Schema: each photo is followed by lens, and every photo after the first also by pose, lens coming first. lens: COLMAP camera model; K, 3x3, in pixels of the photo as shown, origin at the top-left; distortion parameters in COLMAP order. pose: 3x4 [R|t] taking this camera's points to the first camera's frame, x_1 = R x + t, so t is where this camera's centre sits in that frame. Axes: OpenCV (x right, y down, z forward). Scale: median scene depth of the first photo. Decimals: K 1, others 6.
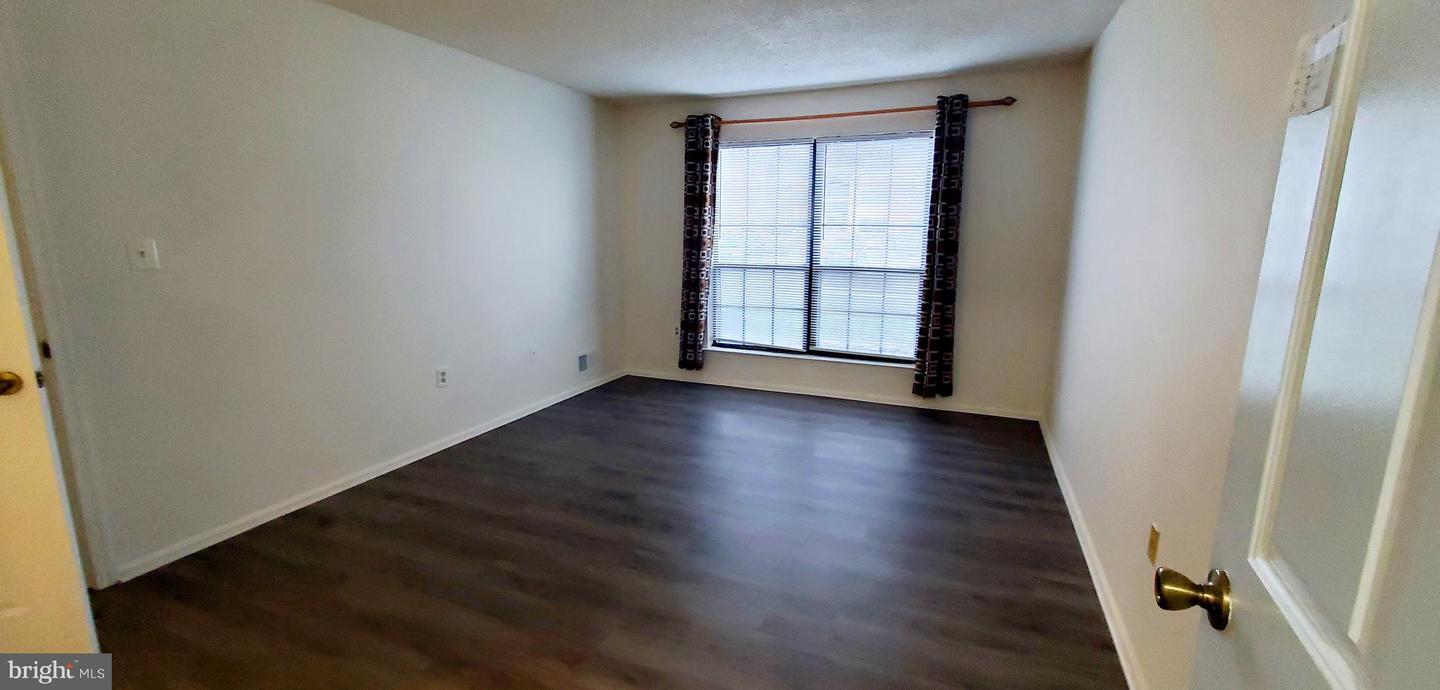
lens RADIAL K [[571.8, 0, 724.5], [0, 571.8, 343.9], [0, 0, 1]] dist [0.007486, -0.002128]
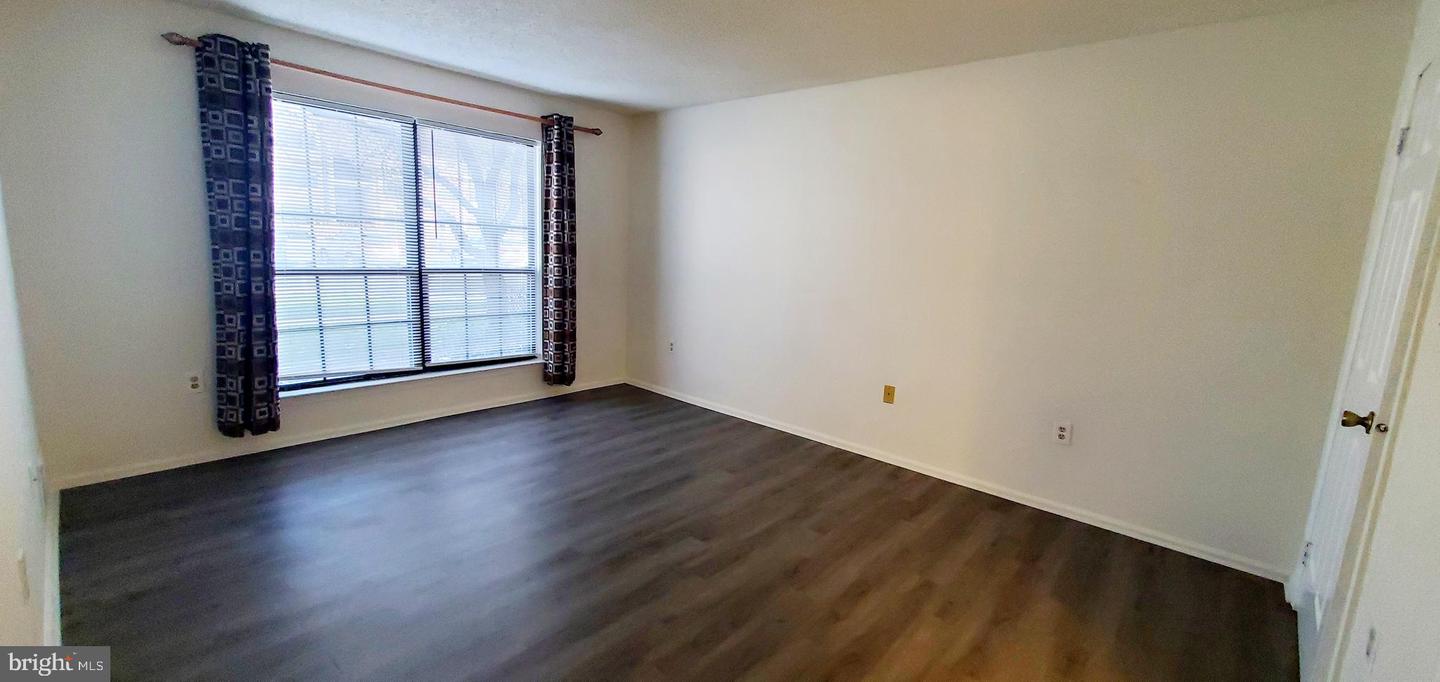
lens RADIAL K [[571.8, 0, 729.5], [0, 571.8, 340.5], [0, 0, 1]] dist [0.007486, -0.002128]
pose [[0.320634, -0.145390, 0.935978, -0.519538], [0.136072, 0.984970, 0.106387, -0.059394], [-0.937378, 0.093249, 0.335598, 0.295582]]
